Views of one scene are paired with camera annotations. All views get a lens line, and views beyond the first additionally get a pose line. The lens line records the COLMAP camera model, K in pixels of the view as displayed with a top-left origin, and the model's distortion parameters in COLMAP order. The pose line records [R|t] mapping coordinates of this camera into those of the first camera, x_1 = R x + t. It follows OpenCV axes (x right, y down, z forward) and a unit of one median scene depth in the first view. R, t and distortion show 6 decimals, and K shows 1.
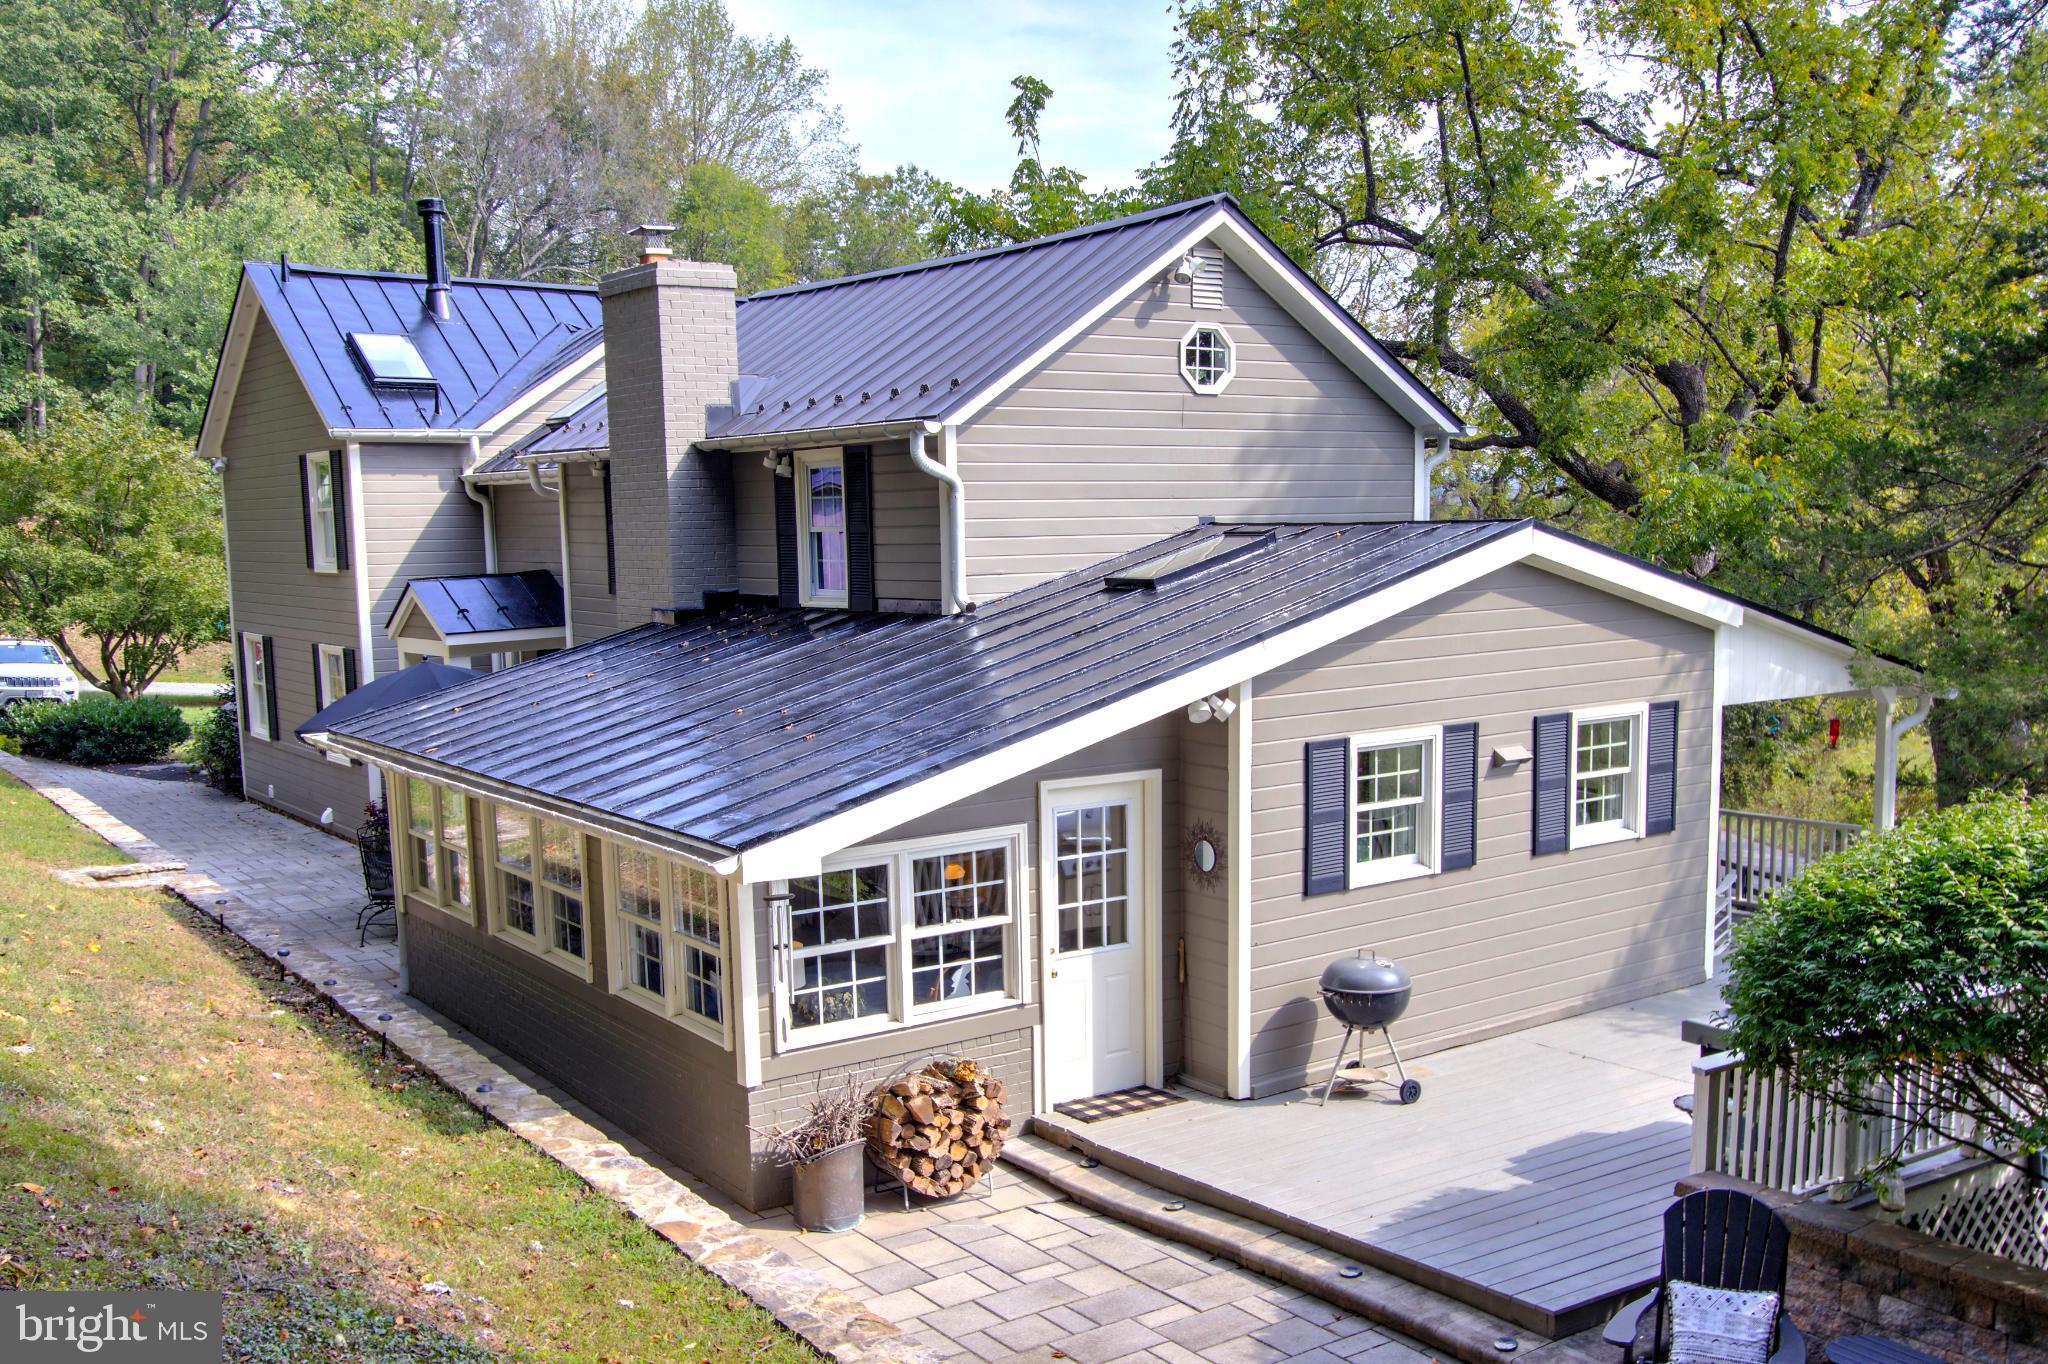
lens RADIAL K [[1942.4, 0, 1025.3], [0, 1942.4, 779.4], [0, 0, 1]] dist [0.017414, 0.015287]
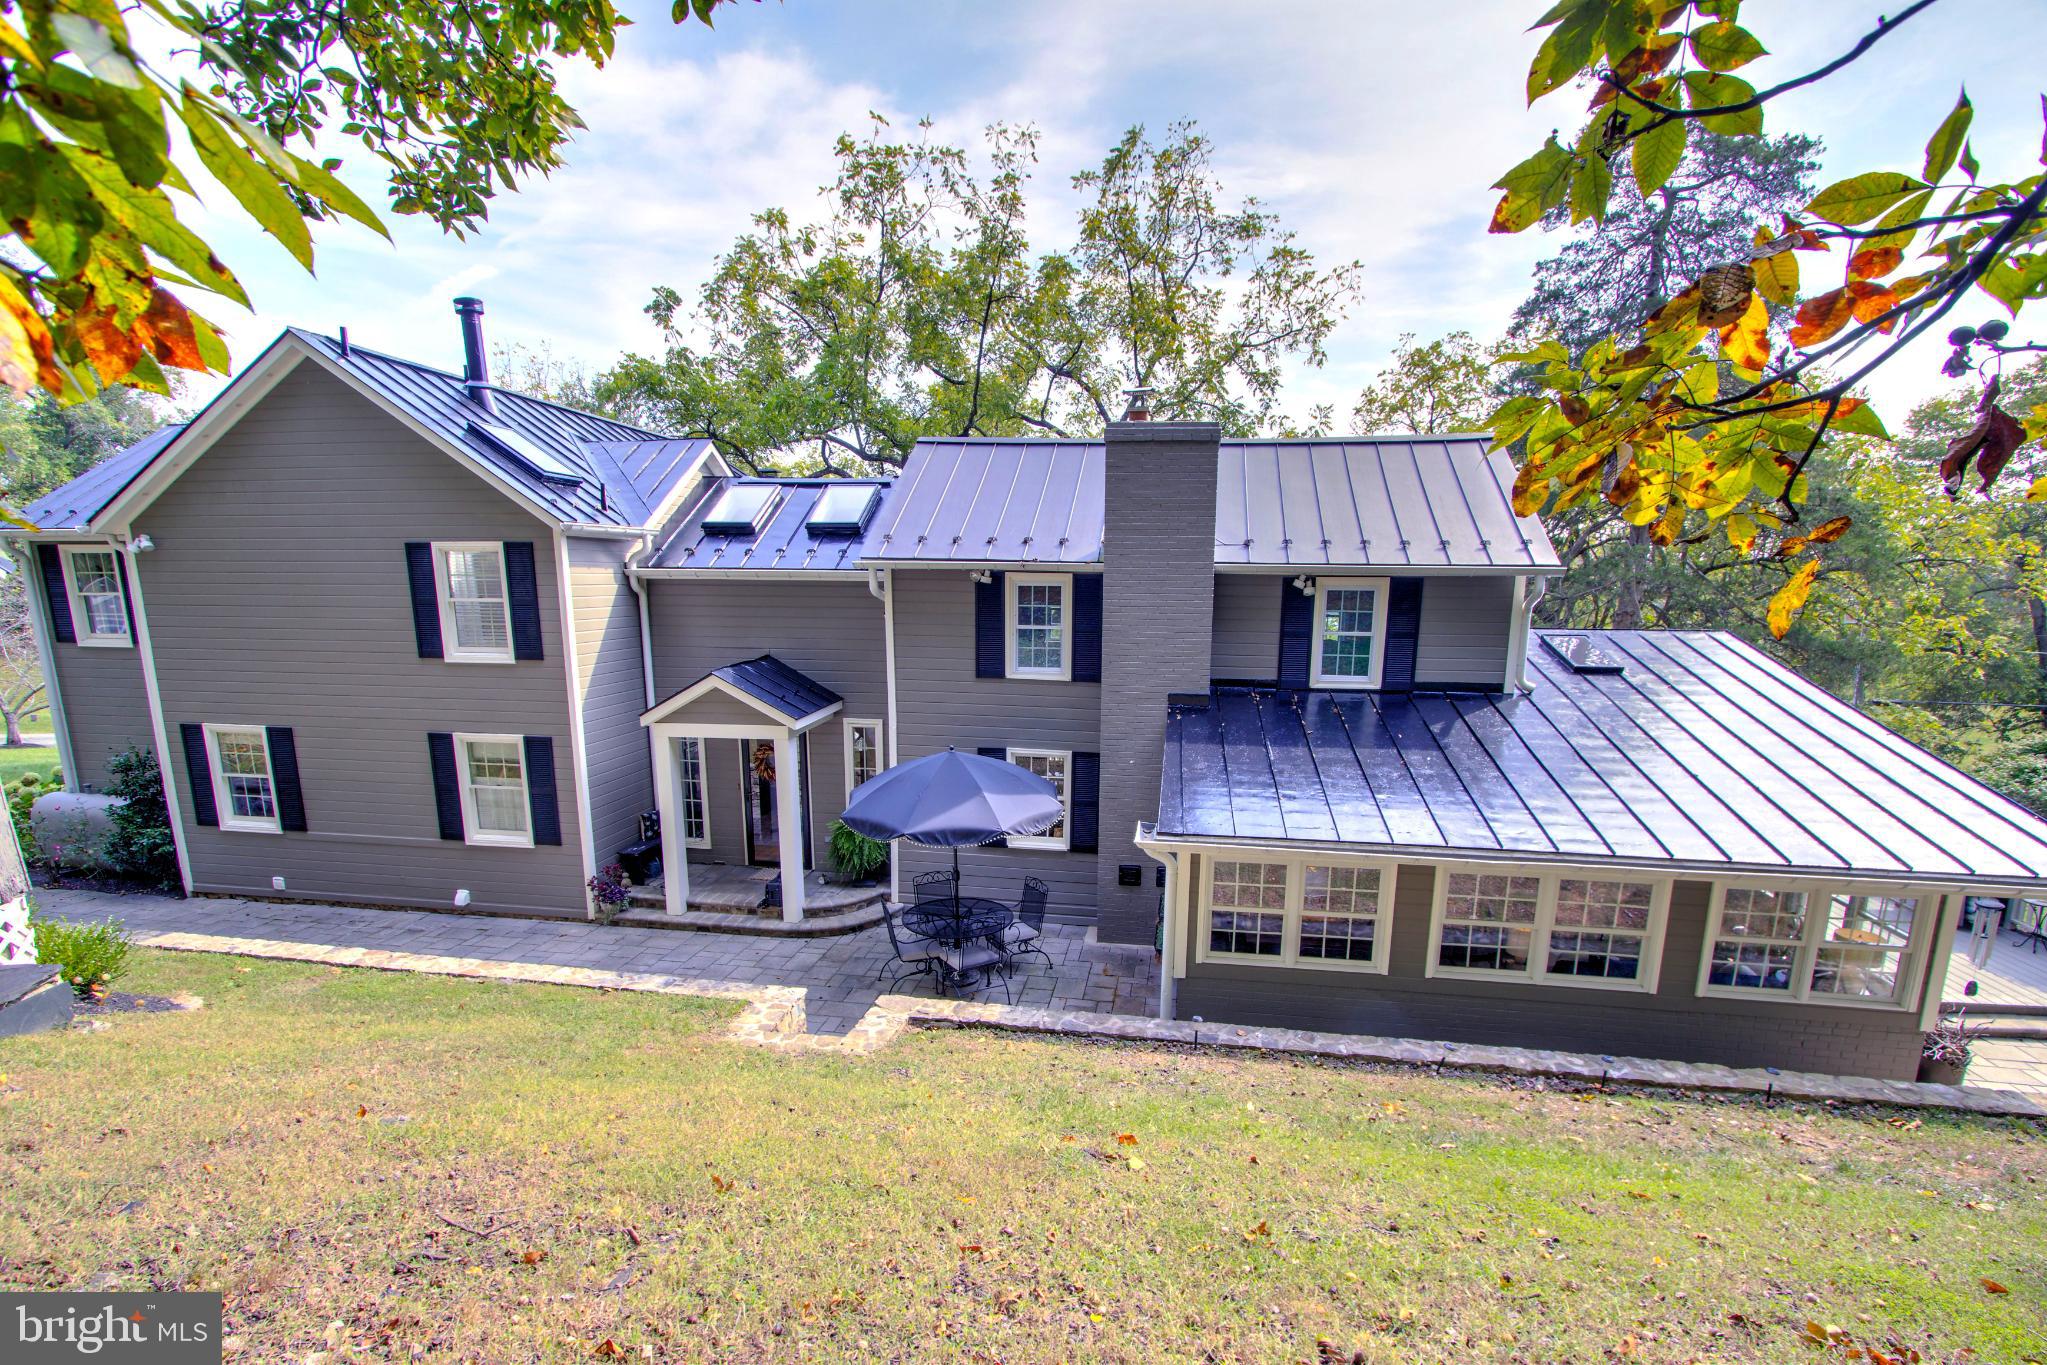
lens RADIAL K [[936.1, 0, 1037.0], [0, 936.1, 785.7], [0, 0, 1]] dist [-0.011615, -0.000604]
pose [[0.695590, -0.134241, 0.705786, -0.513212], [0.076146, 0.990630, 0.113373, -0.076830], [-0.714392, -0.025119, 0.699294, 0.461071]]
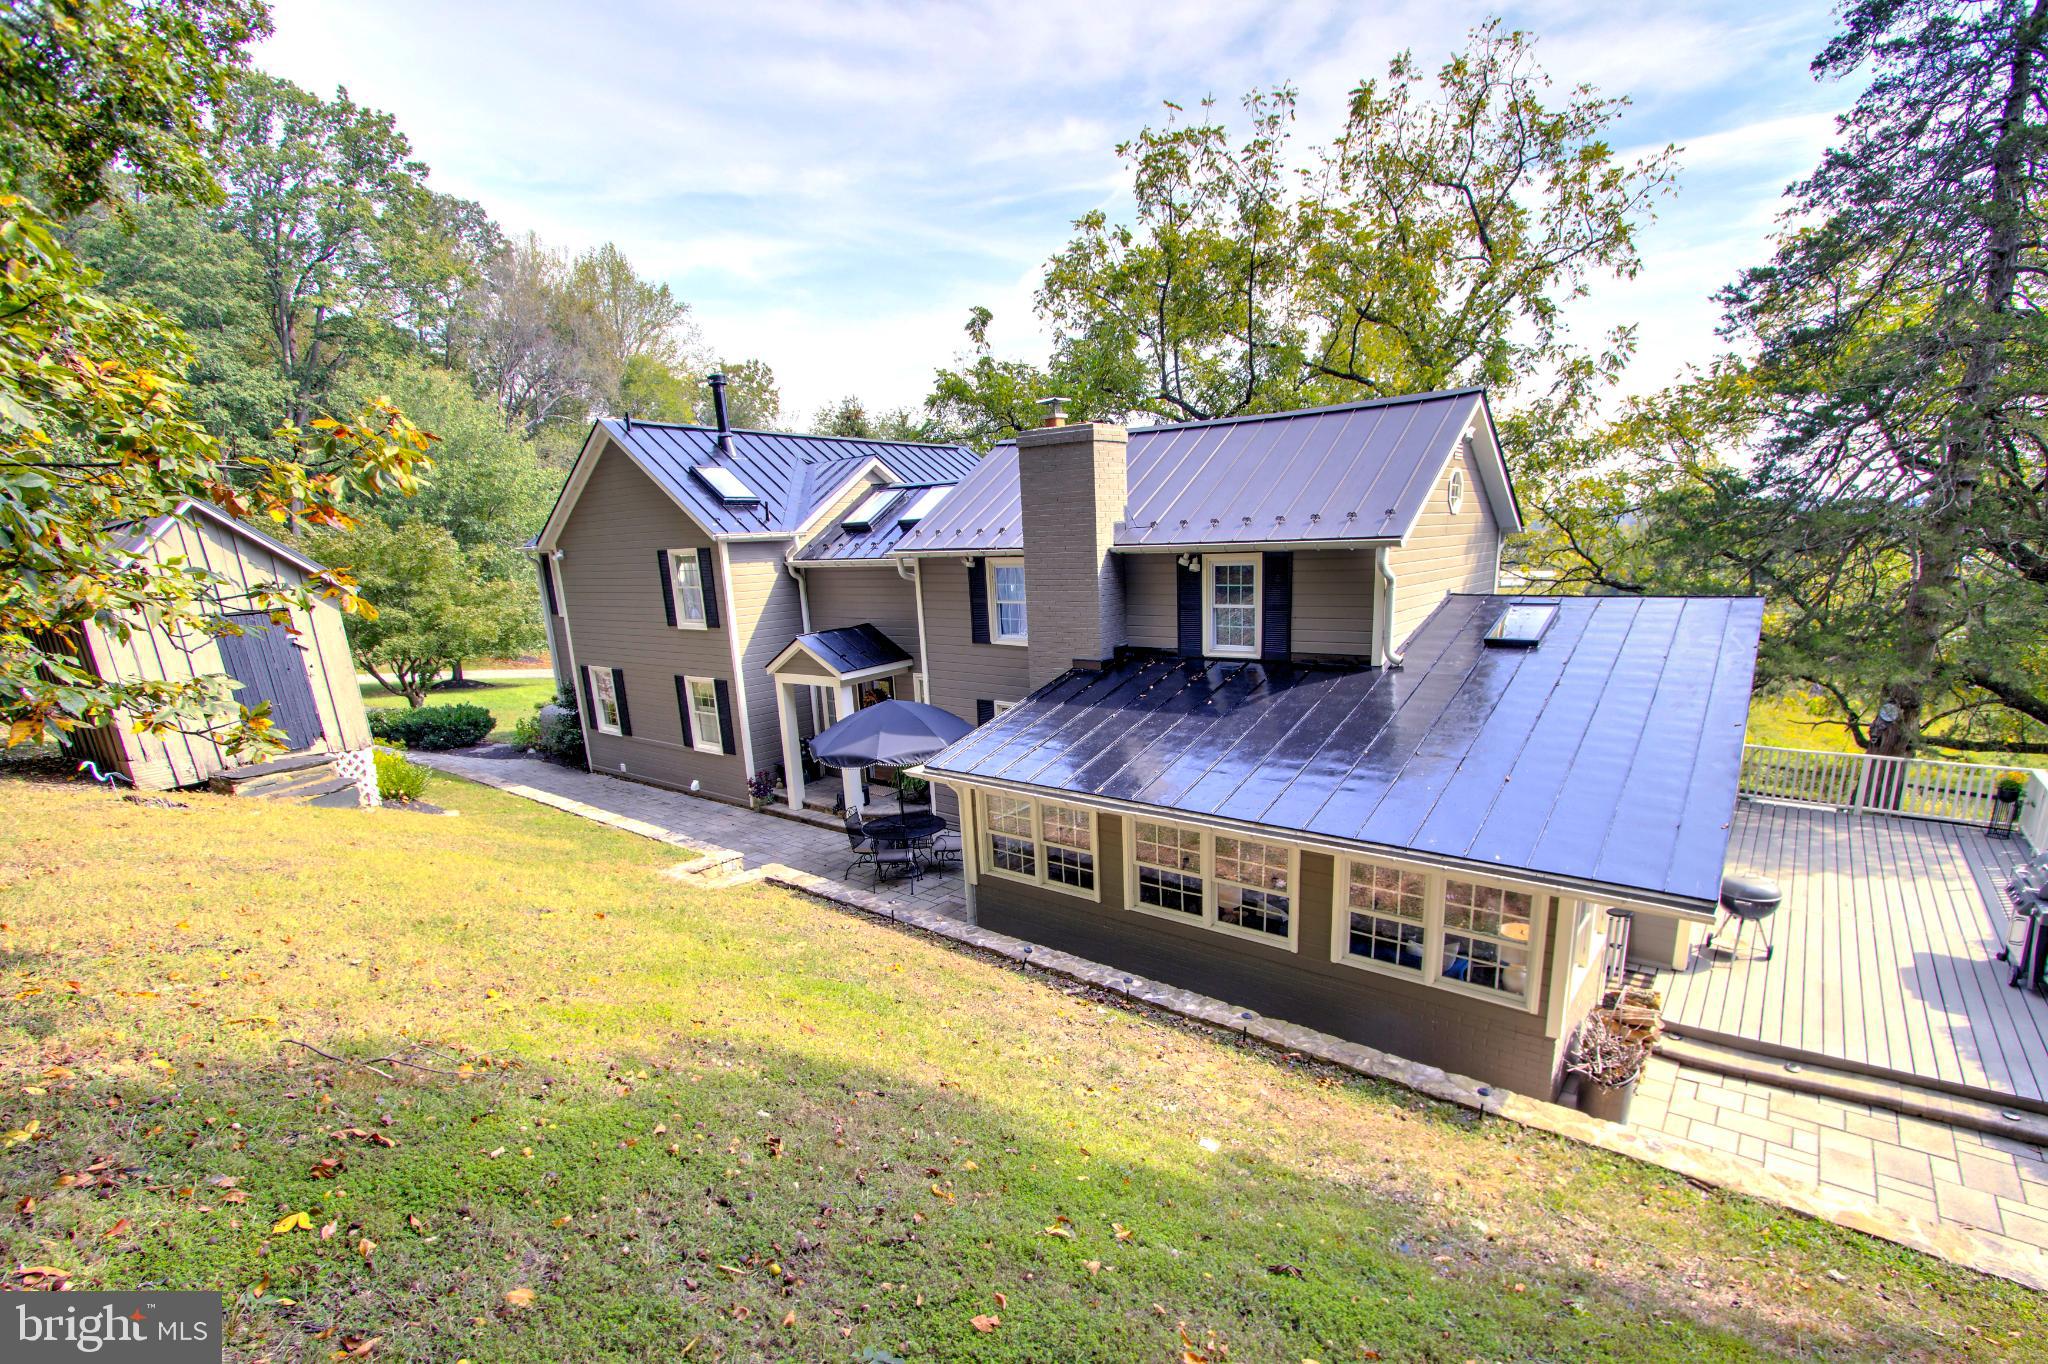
lens RADIAL K [[936.5, 0, 1037.5], [0, 936.5, 785.2], [0, 0, 1]] dist [-0.011615, -0.000604]
pose [[0.959225, -0.093454, 0.266748, -0.310689], [0.061506, 0.990157, 0.125723, -0.061867], [-0.275872, -0.104190, 0.955531, 0.220194]]
